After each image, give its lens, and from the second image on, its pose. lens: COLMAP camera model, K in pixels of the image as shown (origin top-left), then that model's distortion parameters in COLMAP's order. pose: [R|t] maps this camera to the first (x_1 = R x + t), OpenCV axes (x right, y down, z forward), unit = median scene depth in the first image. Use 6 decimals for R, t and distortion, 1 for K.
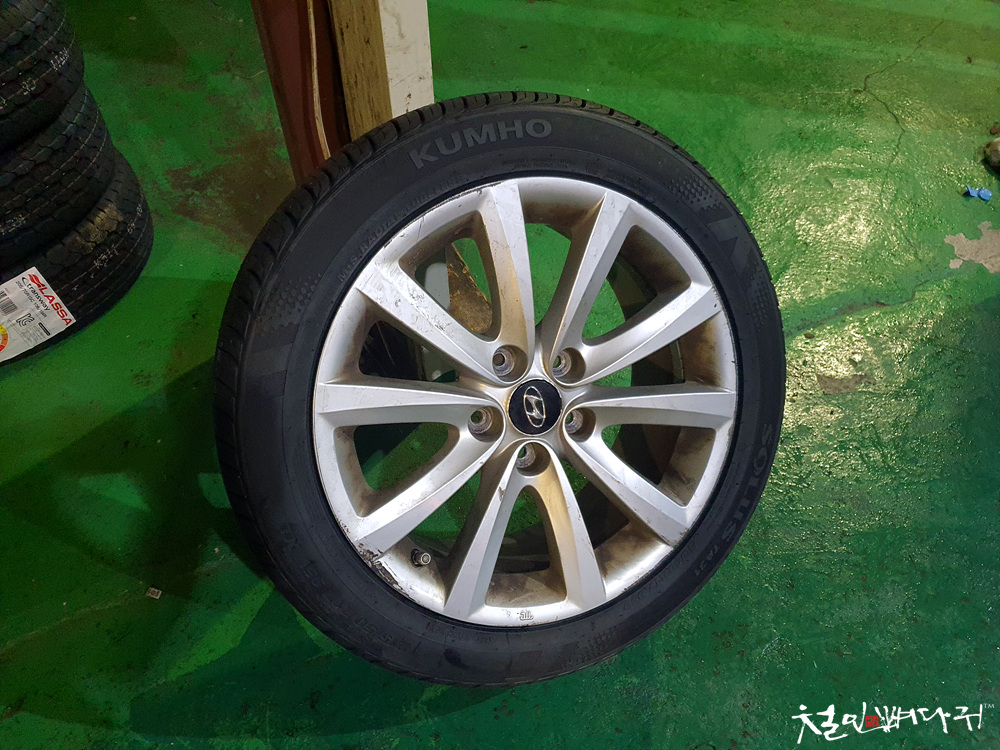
lens RADIAL K [[779.4, 0, 487.9], [0, 779.4, 391.8], [0, 0, 1]] dist [0.091640, -0.146526]
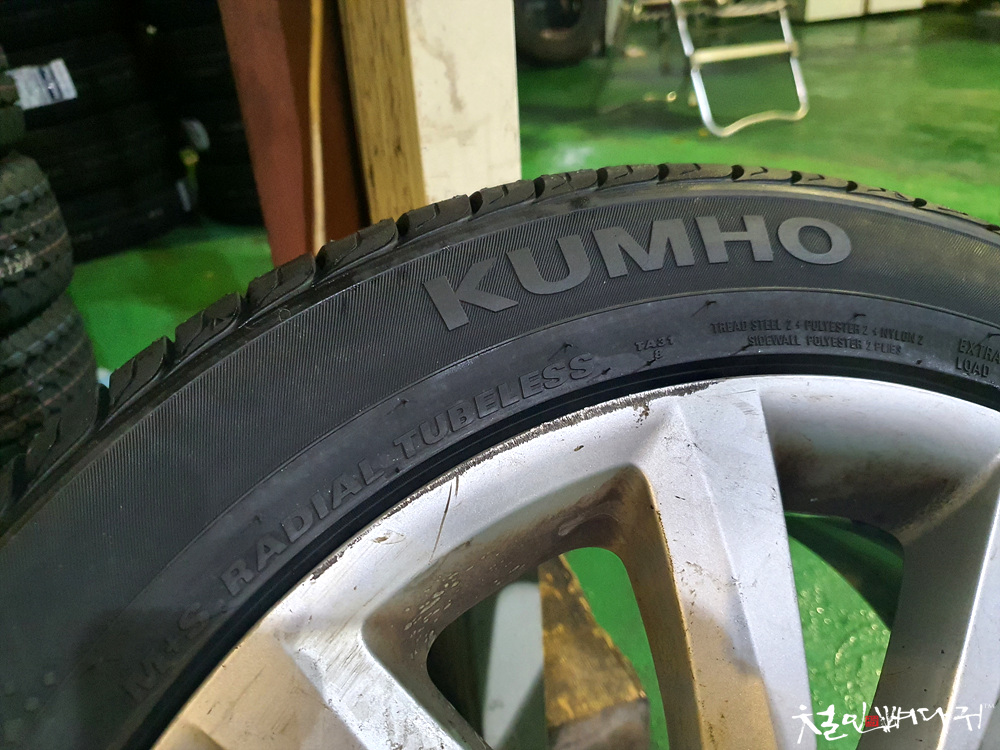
lens RADIAL K [[779.4, 0, 487.9], [0, 779.4, 391.8], [0, 0, 1]] dist [0.091640, -0.146526]
pose [[0.991556, 0.015167, -0.128791, -0.032150], [-0.059058, 0.936984, -0.344345, -0.148730], [0.115452, 0.349044, 0.929967, 0.695197]]
